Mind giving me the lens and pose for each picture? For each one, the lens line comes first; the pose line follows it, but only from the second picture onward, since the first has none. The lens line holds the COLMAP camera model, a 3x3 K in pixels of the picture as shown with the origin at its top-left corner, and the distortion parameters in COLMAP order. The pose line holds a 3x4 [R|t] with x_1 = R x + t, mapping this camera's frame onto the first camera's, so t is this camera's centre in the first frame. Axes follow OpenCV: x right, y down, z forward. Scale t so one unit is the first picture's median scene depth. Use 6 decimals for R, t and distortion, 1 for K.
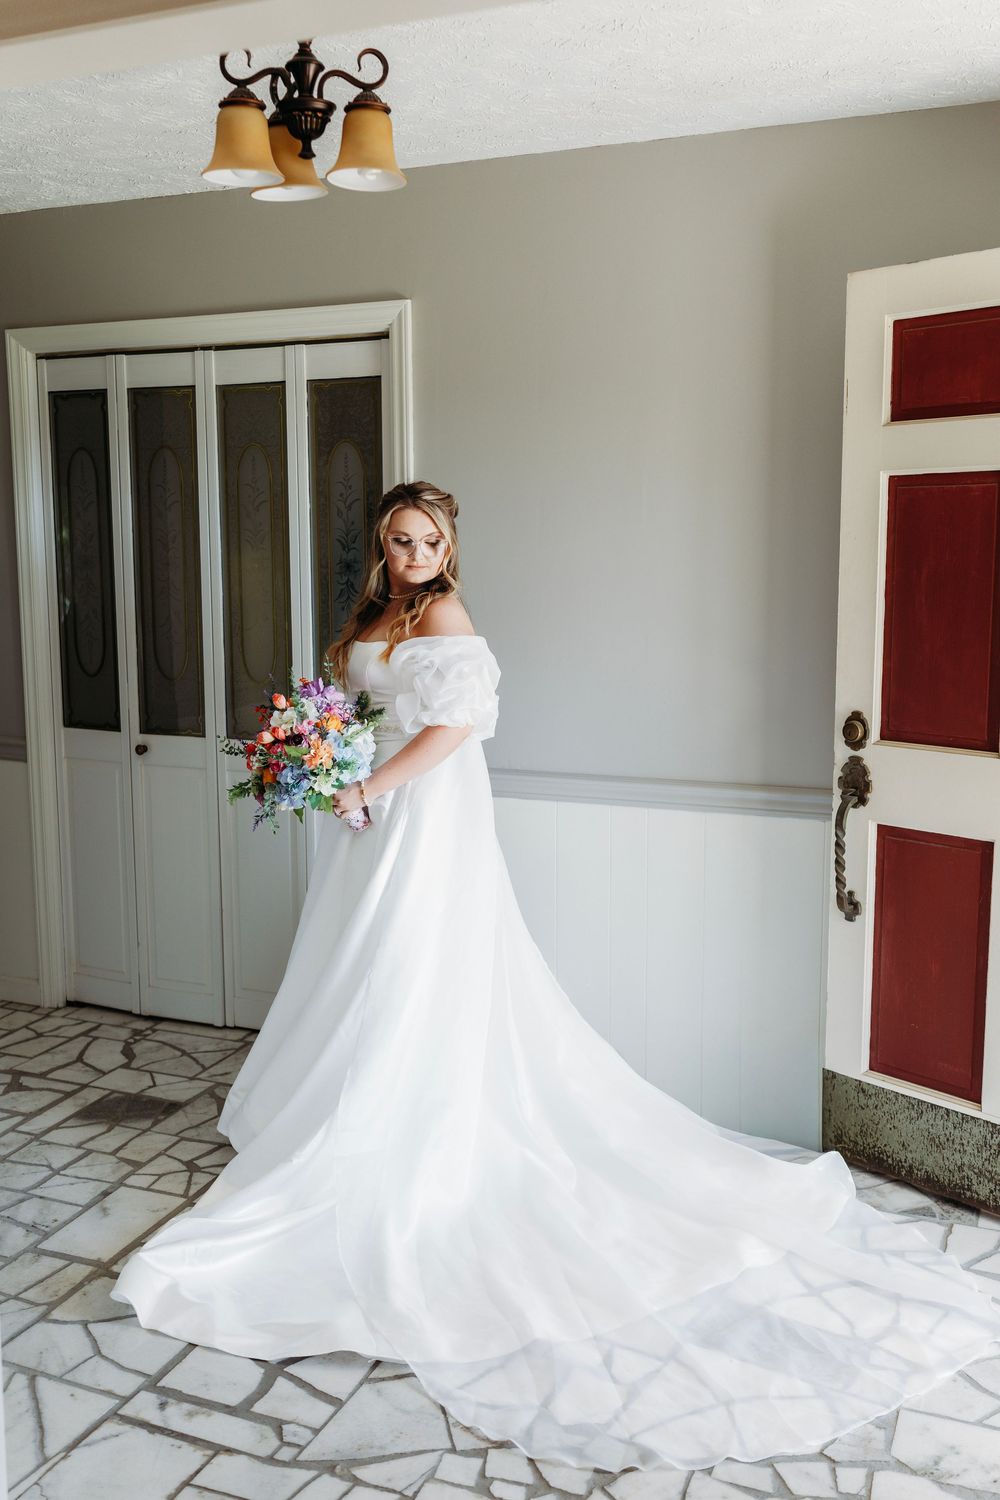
lens RADIAL K [[1512.0, 0, 471.9], [0, 1512.0, 743.8], [0, 0, 1]] dist [0.024015, 0.000000]
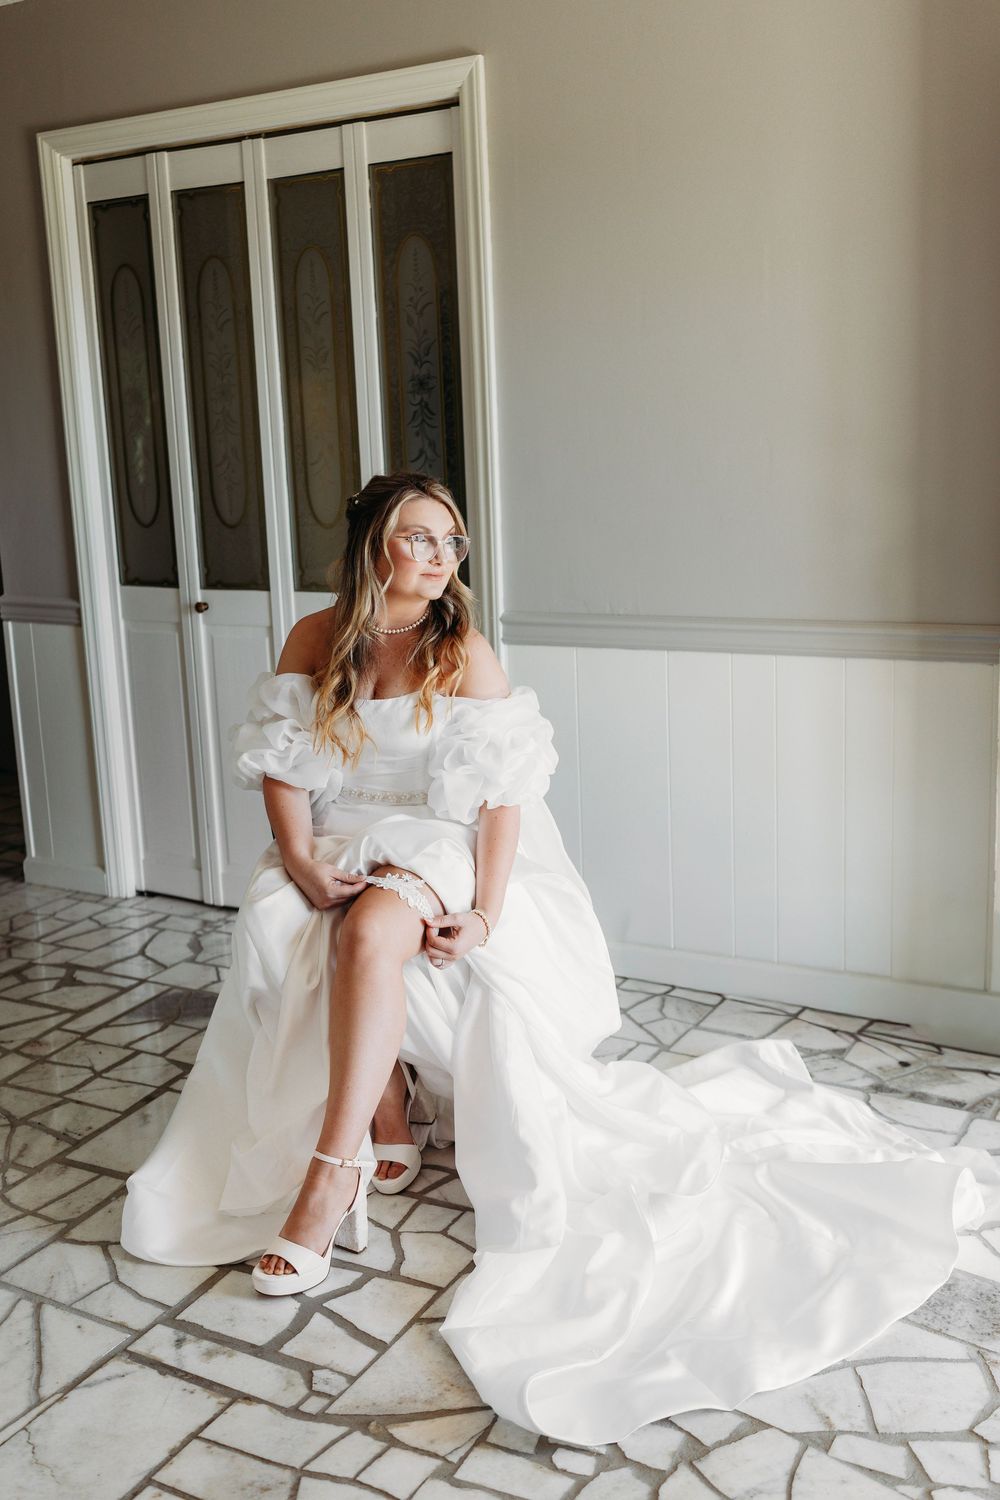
lens RADIAL K [[1512.0, 0, 495.6], [0, 1512.0, 740.1], [0, 0, 1]] dist [0.024015, 0.000000]
pose [[0.992480, -0.015361, -0.121442, 0.061844], [0.021122, 0.998704, 0.046299, 0.046267], [0.120573, -0.048515, 0.991518, 0.144172]]
